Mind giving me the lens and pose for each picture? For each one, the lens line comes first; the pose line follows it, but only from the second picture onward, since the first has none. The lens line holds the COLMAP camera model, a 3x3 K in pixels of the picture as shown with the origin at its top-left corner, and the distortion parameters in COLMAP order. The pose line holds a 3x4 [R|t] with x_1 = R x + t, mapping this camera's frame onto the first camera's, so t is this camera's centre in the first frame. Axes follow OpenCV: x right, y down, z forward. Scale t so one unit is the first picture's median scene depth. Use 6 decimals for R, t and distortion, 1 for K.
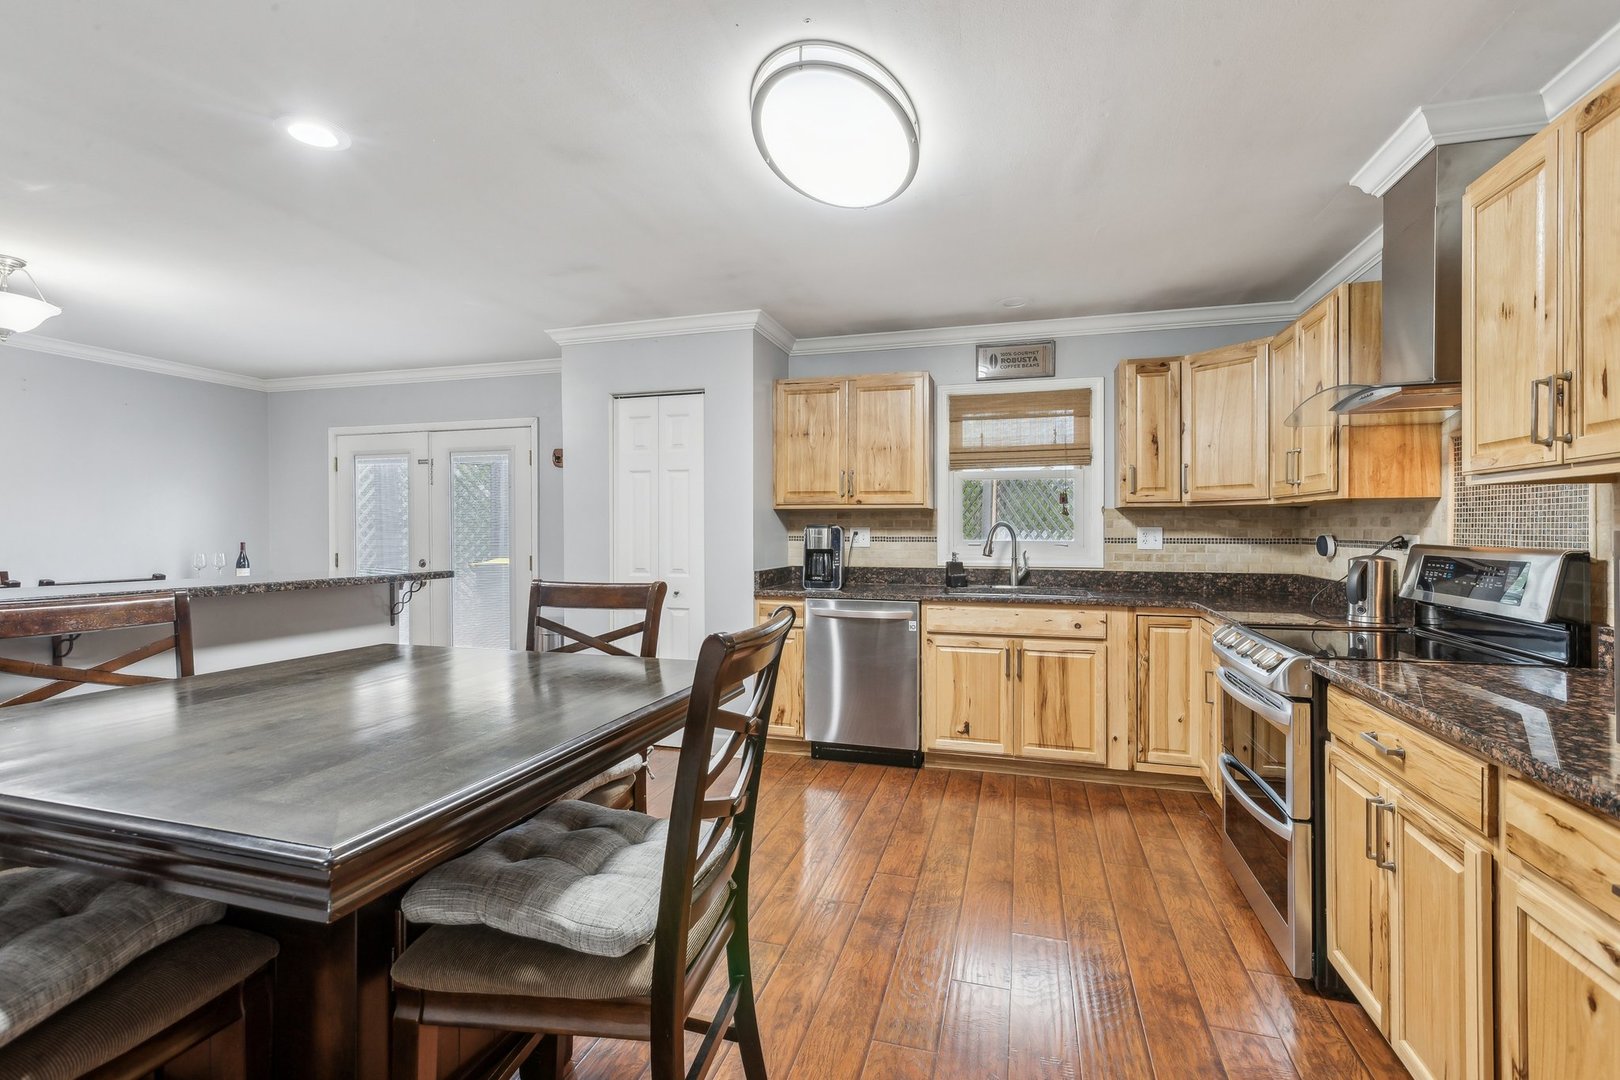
lens RADIAL K [[741.2, 0, 804.6], [0, 741.2, 535.5], [0, 0, 1]] dist [0.008945, -0.003829]
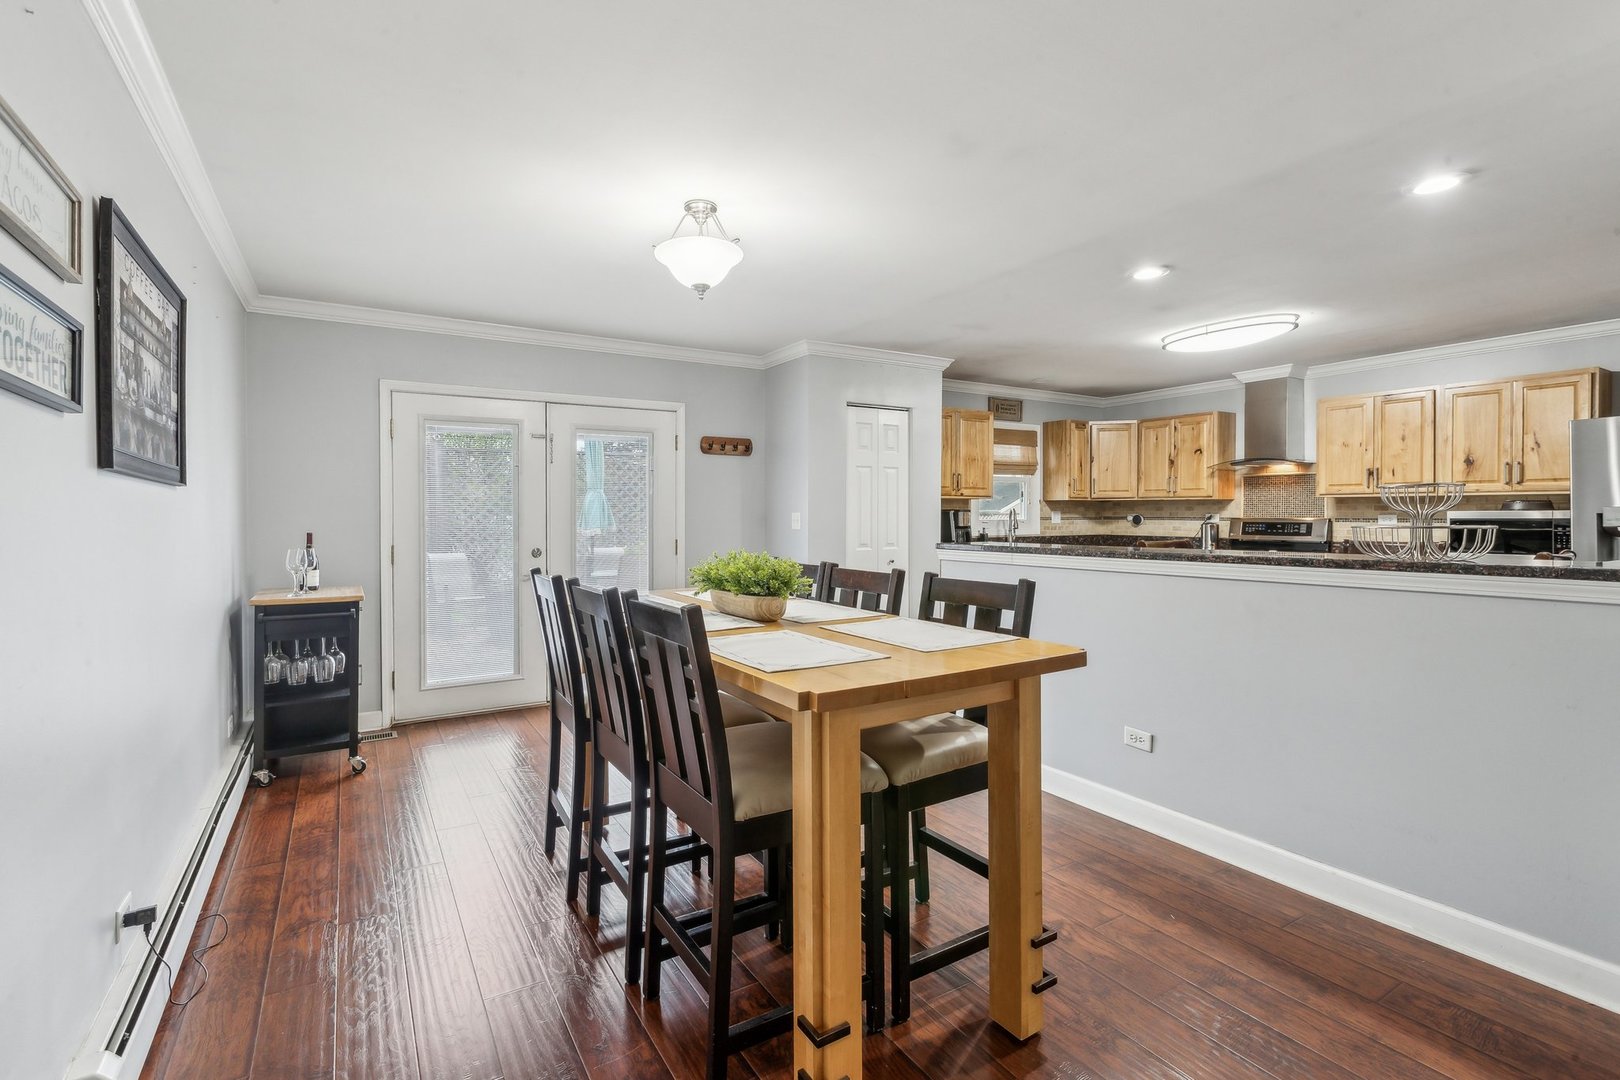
lens RADIAL K [[741.2, 0, 806.1], [0, 741.2, 510.5], [0, 0, 1]] dist [0.008945, -0.003829]
pose [[0.659957, -0.000618, 0.751303, -1.274992], [0.009326, 0.999929, -0.007369, -0.005179], [-0.751246, 0.011870, 0.659916, 0.262736]]
